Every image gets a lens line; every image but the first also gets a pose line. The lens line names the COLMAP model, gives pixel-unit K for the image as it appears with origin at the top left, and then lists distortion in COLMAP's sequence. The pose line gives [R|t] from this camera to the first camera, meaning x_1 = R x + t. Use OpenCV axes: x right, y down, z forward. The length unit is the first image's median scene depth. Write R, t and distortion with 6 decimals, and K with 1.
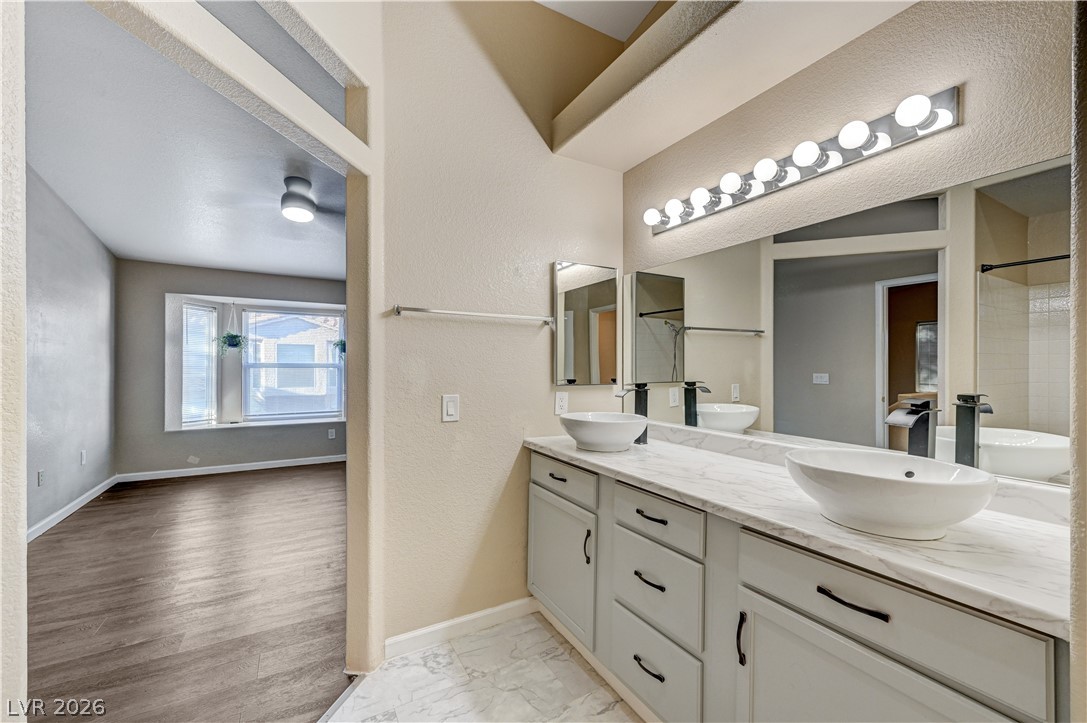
lens RADIAL K [[429.9, 0, 541.7], [0, 429.9, 366.5], [0, 0, 1]] dist [0.003234, -0.000374]
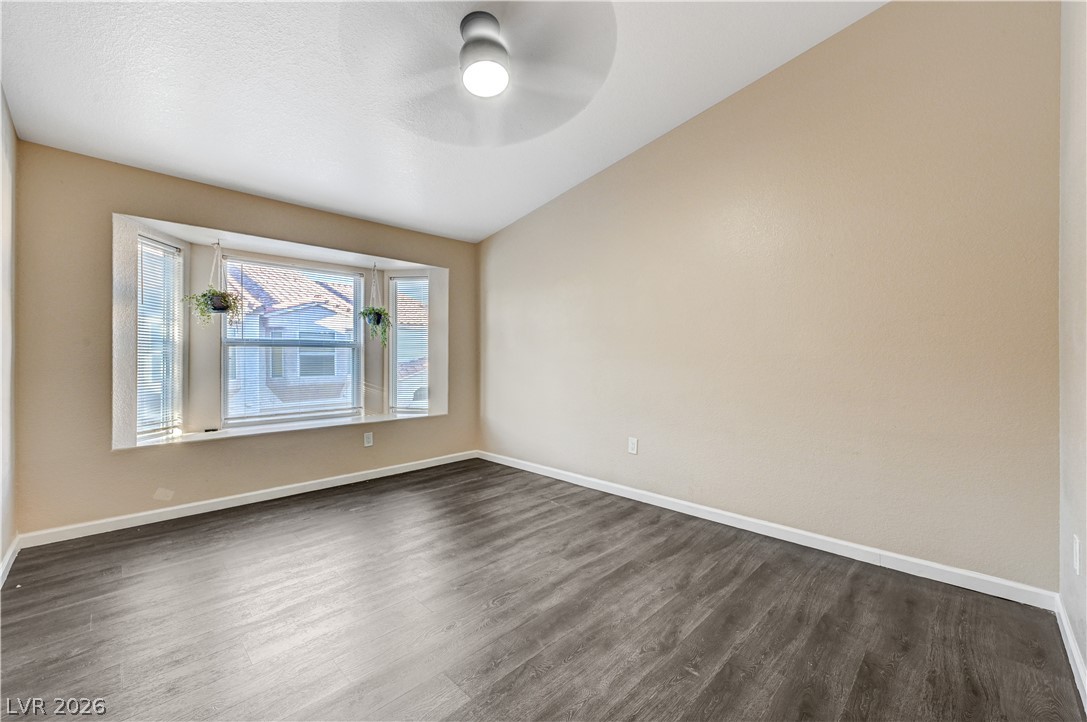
lens RADIAL K [[429.9, 0, 544.6], [0, 429.9, 355.8], [0, 0, 1]] dist [0.003234, -0.000374]
pose [[0.954969, 0.004283, 0.296675, -0.609749], [-0.002549, 0.999977, -0.006234, 0.031545], [-0.296695, 0.005197, 0.954958, 0.338062]]
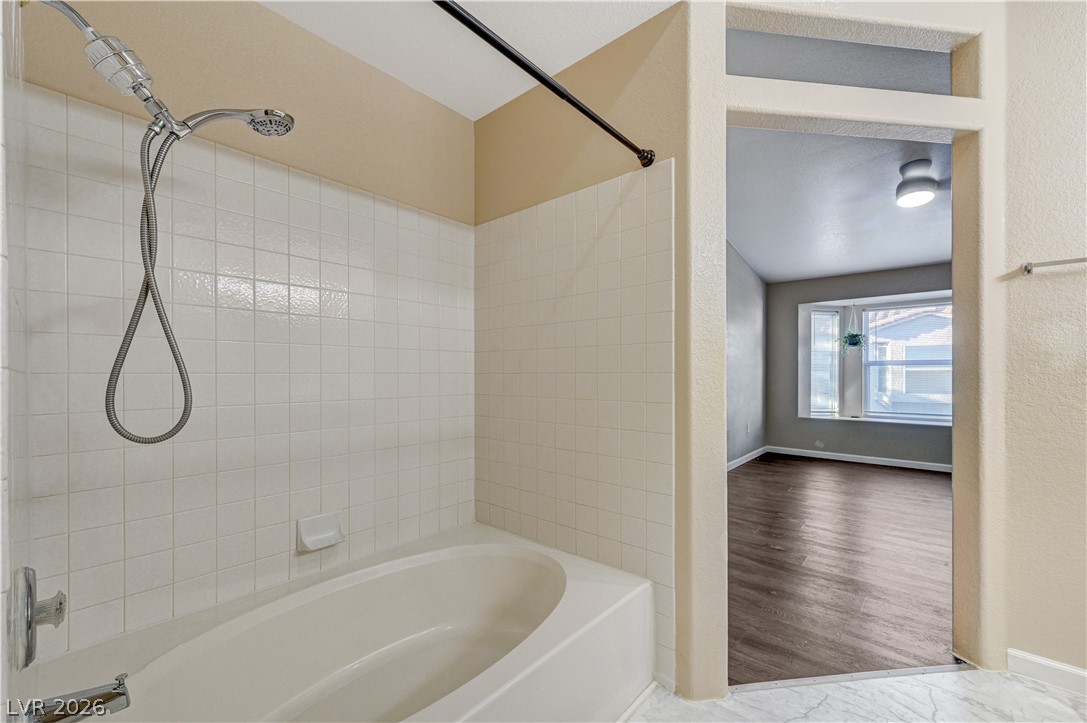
lens RADIAL K [[429.9, 0, 550.6], [0, 429.9, 373.4], [0, 0, 1]] dist [0.003234, -0.000374]
pose [[0.318312, -0.002103, -0.947984, 0.078163], [0.000650, 0.999998, -0.002000, 0.034810], [0.947986, 0.000021, 0.318312, -0.072723]]
